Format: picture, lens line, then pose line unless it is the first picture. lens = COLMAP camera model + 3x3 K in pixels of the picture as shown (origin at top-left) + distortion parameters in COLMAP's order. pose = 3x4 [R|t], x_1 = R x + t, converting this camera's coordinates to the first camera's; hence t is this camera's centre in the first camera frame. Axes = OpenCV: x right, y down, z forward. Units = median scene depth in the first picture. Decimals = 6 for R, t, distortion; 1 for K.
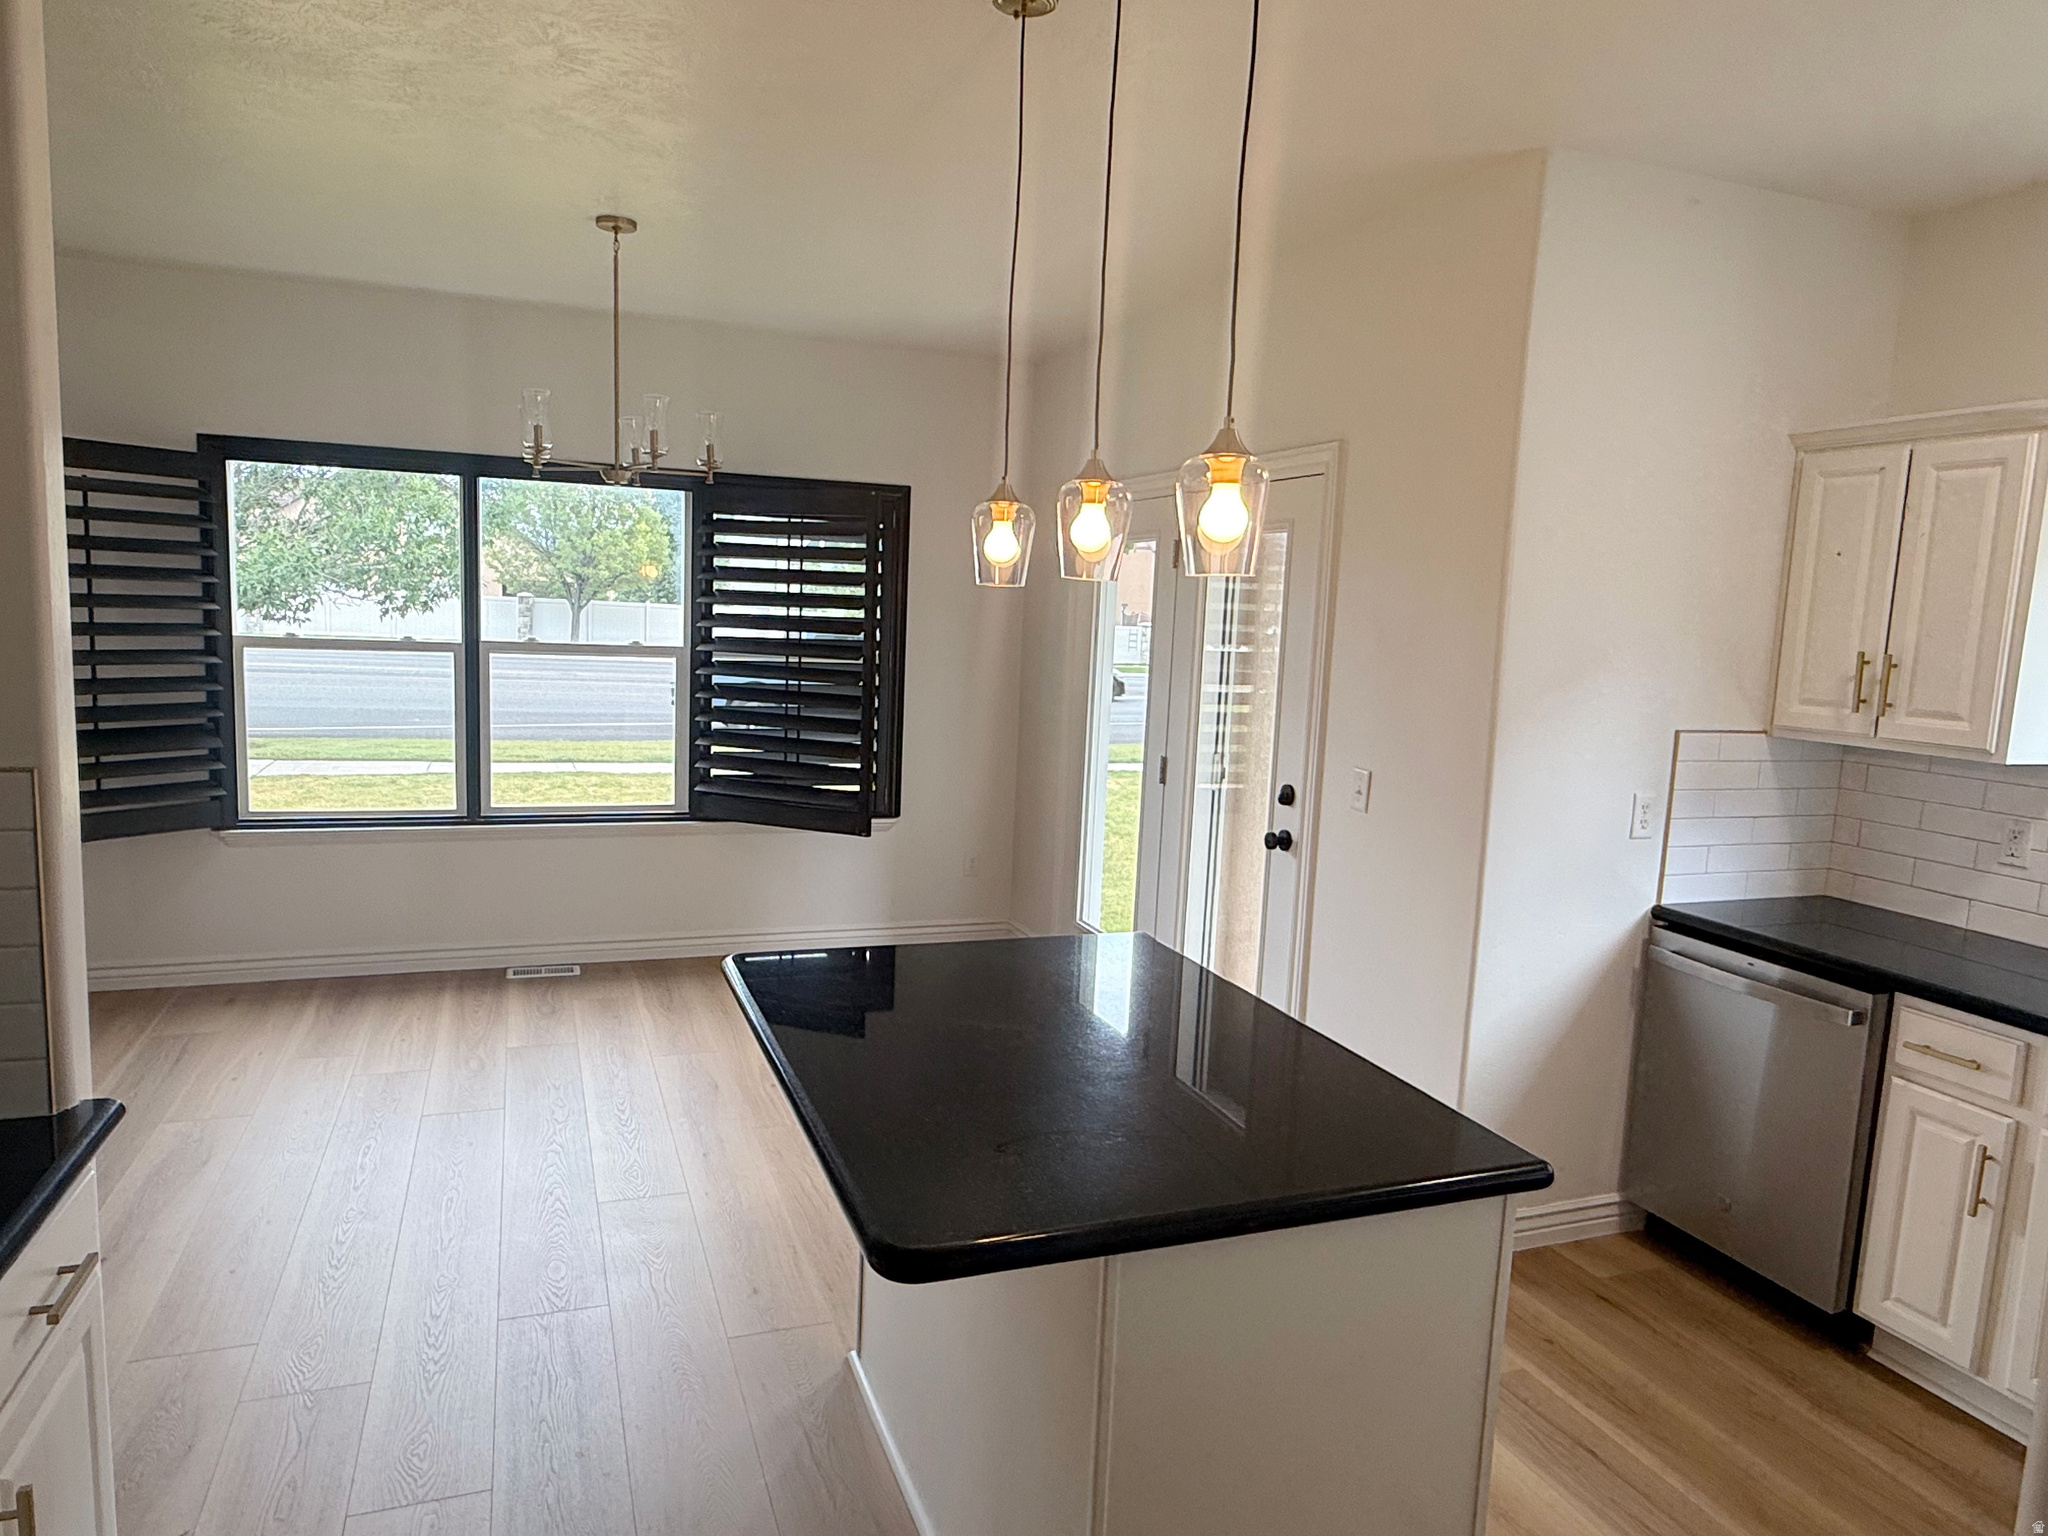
lens RADIAL K [[1283.2, 0, 1016.1], [0, 1283.2, 772.0], [0, 0, 1]] dist [0.003402, 0.000933]
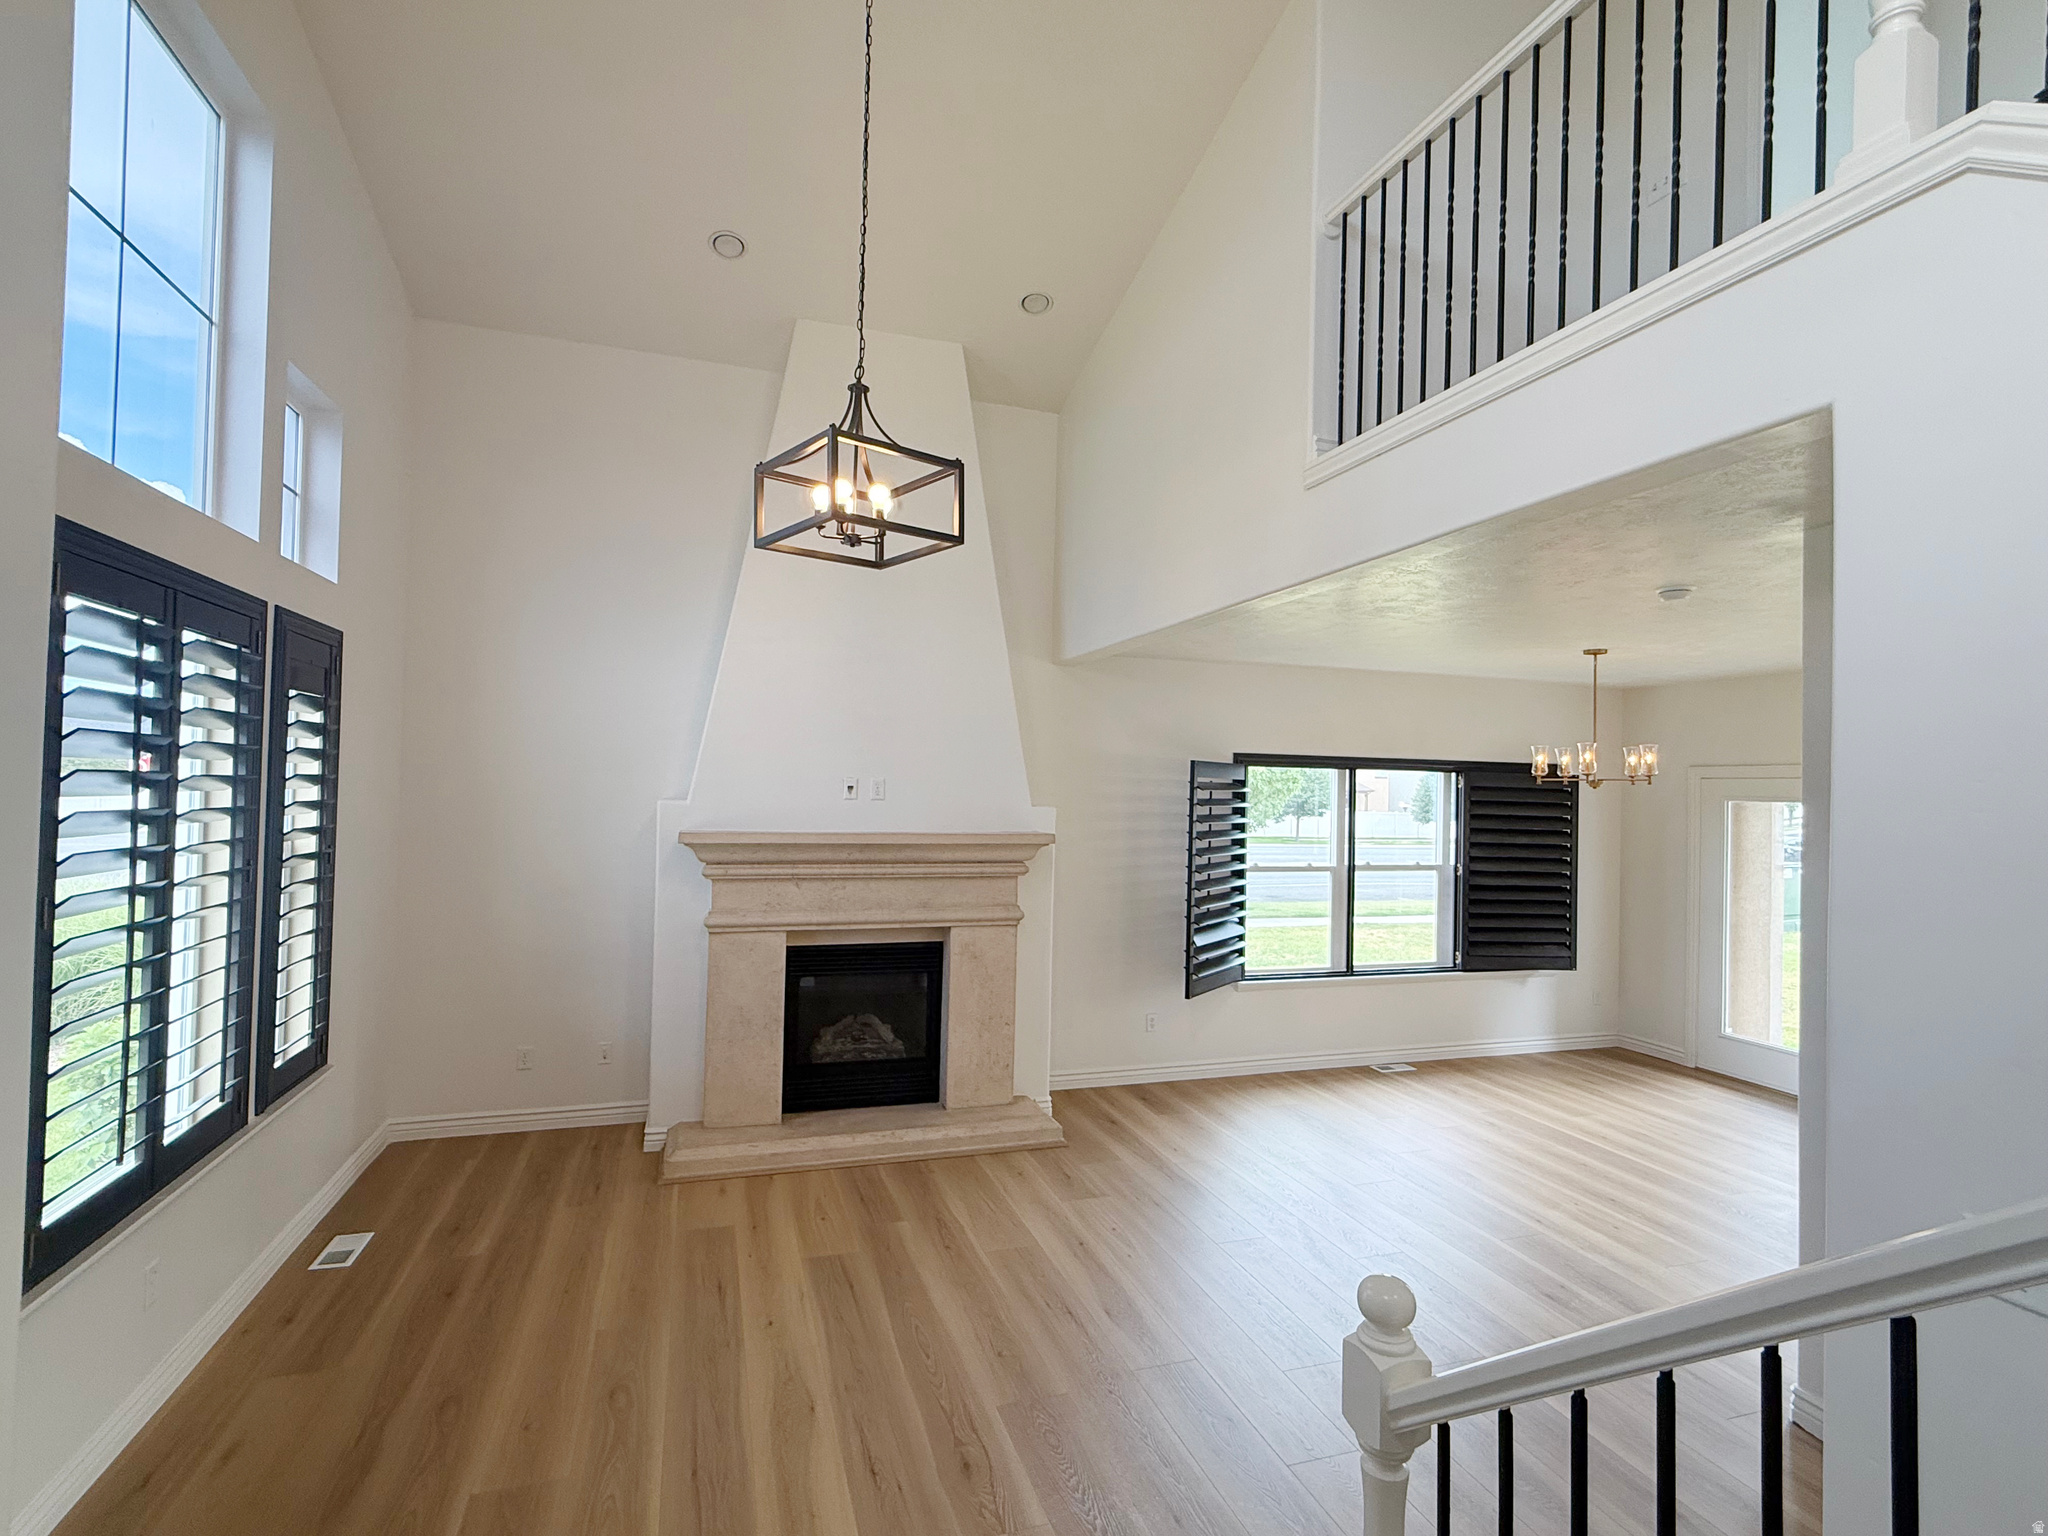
lens RADIAL K [[993.7, 0, 1024.0], [0, 993.7, 768.0], [0, 0, 1]] dist [-0.000003, 0.000388]
pose [[0.998471, -0.021741, -0.050828, -1.154206], [0.014008, 0.988914, -0.147829, -0.060536], [0.053478, 0.146891, 0.987706, -0.487490]]
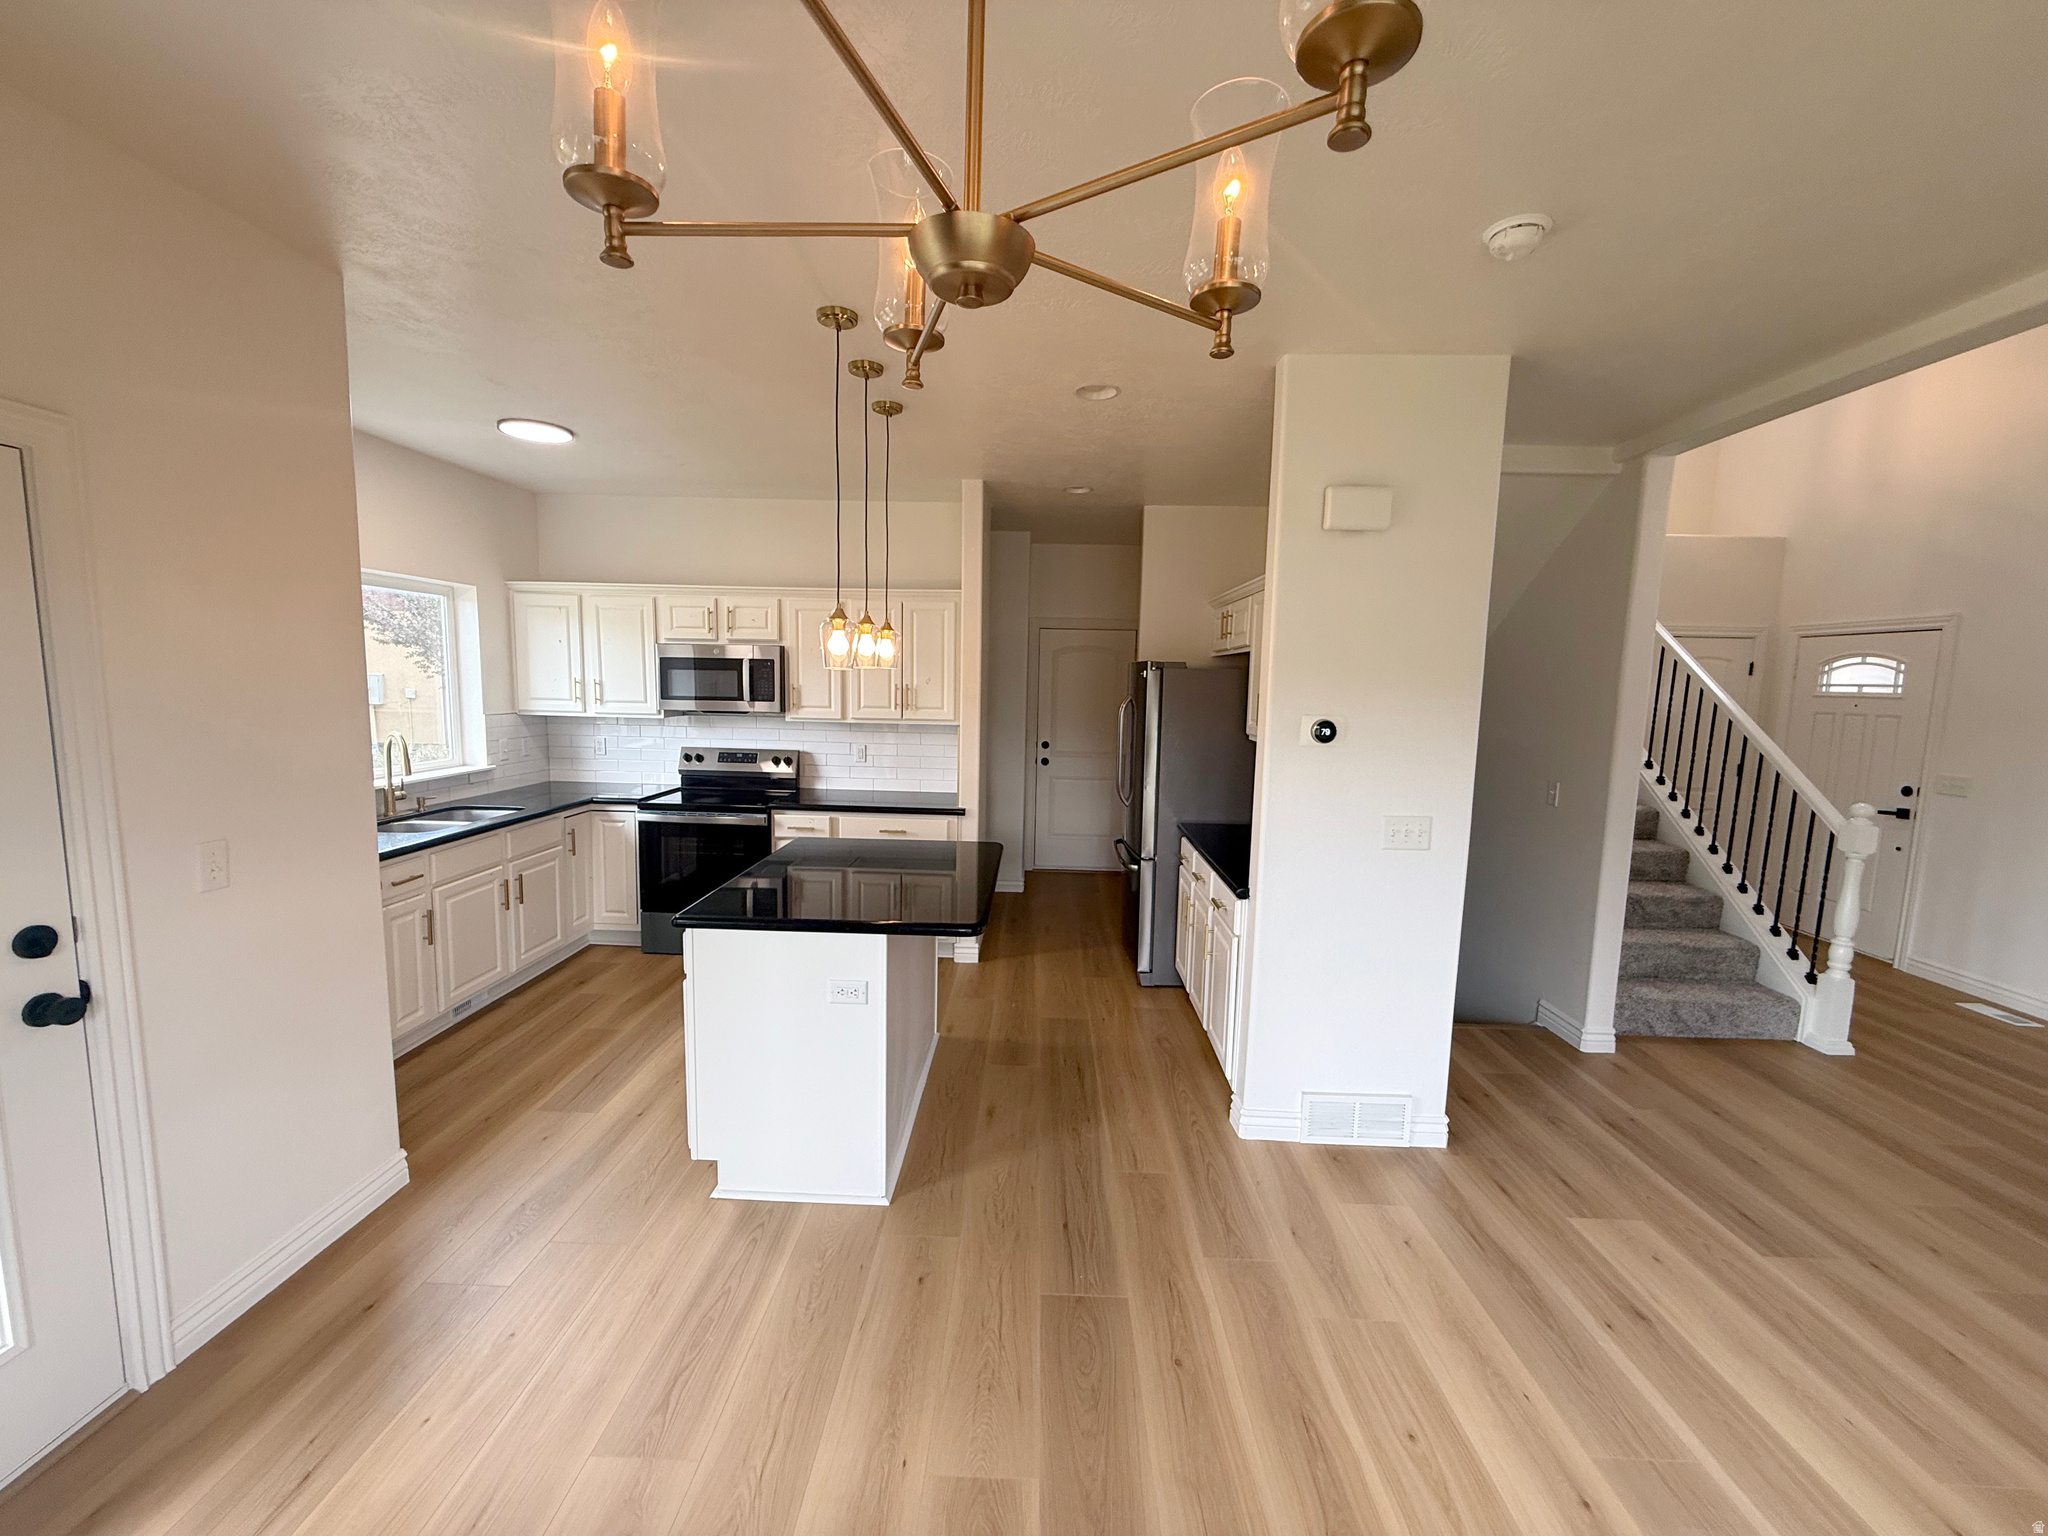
lens RADIAL K [[815.3, 0, 1019.2], [0, 815.3, 771.1], [0, 0, 1]] dist [0.001496, -0.000191]
pose [[-0.922499, -0.106811, 0.370927, -0.426759], [-0.014043, 0.969603, 0.244279, -0.189284], [-0.385744, 0.220138, -0.895958, 1.277724]]
